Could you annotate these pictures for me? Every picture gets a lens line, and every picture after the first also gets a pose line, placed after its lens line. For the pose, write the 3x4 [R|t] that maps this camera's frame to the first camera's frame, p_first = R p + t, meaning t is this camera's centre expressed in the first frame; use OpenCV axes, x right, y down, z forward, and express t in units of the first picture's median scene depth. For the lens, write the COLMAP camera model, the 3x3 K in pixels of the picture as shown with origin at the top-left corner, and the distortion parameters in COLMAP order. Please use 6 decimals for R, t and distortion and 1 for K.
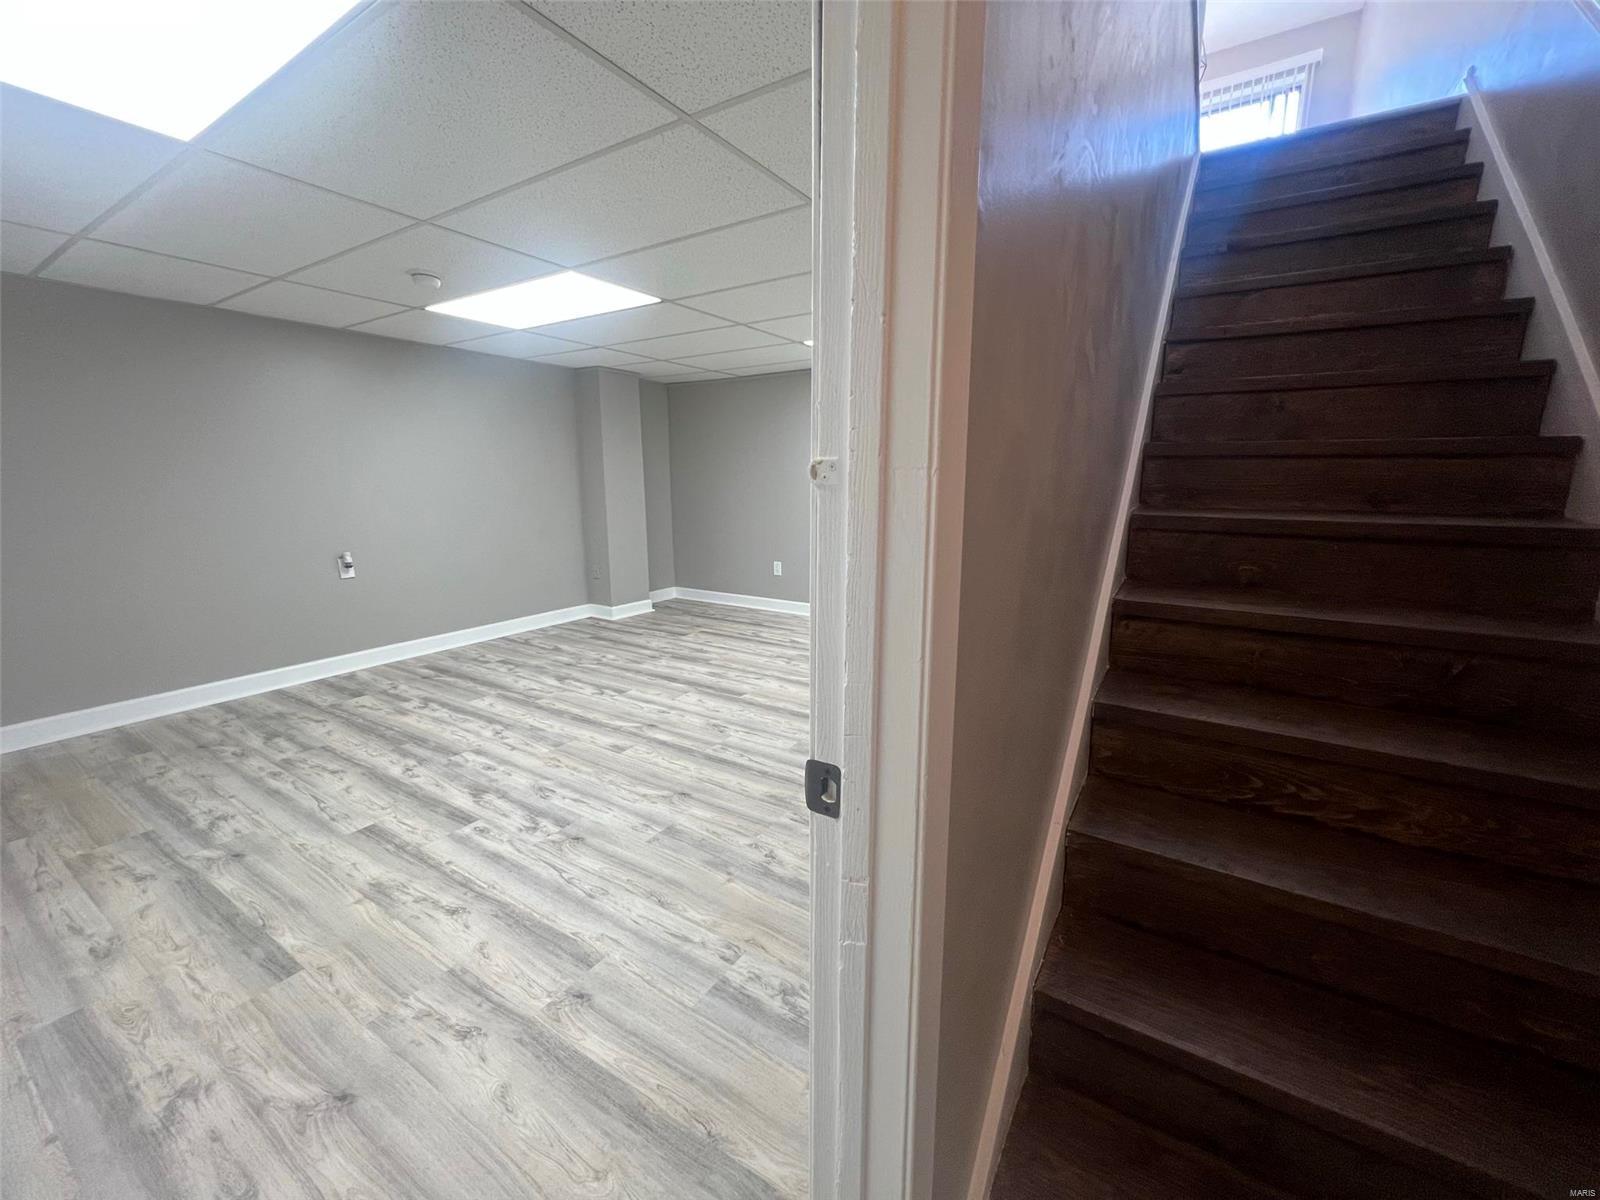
lens RADIAL K [[642.4, 0, 801.2], [0, 642.4, 600.9], [0, 0, 1]] dist [-0.004066, 0.001185]
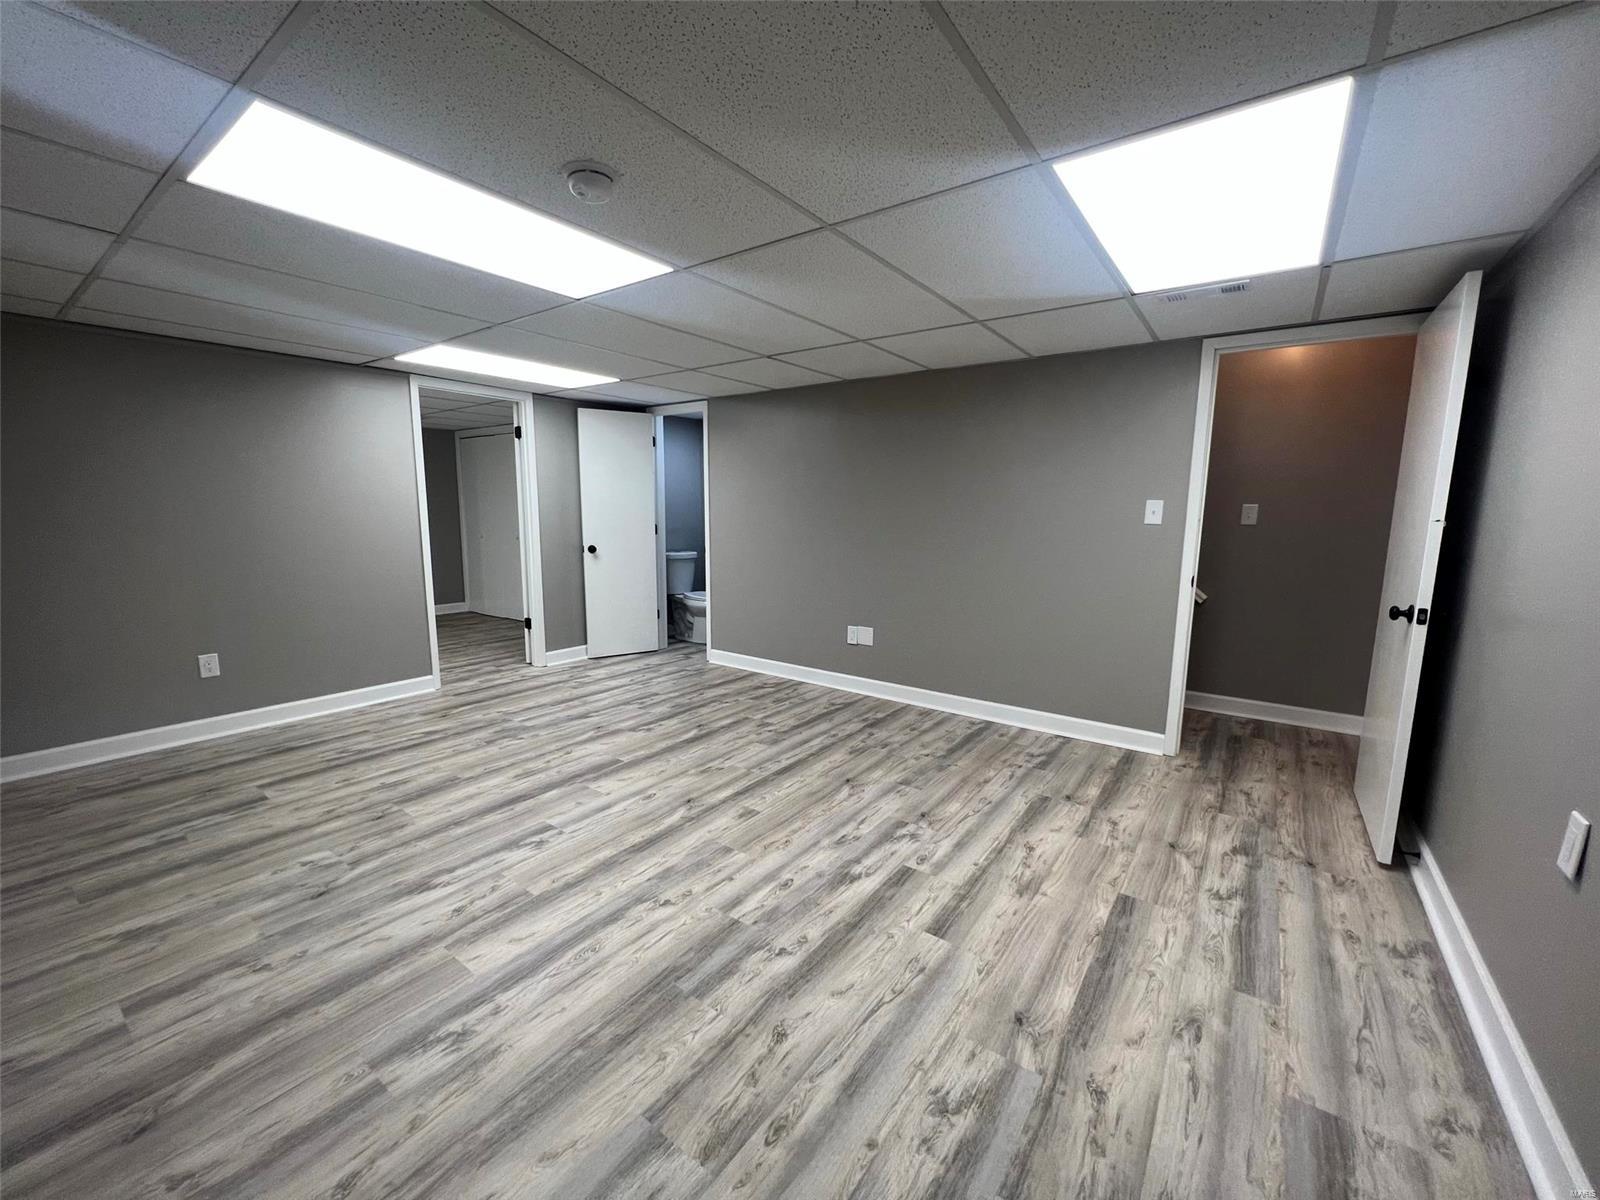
lens RADIAL K [[642.4, 0, 801.5], [0, 642.4, 598.9], [0, 0, 1]] dist [-0.004066, 0.001185]
pose [[0.066093, -0.140969, 0.987805, -1.301232], [0.182862, 0.974915, 0.126895, -0.193375], [-0.980914, 0.172246, 0.090213, 0.904736]]
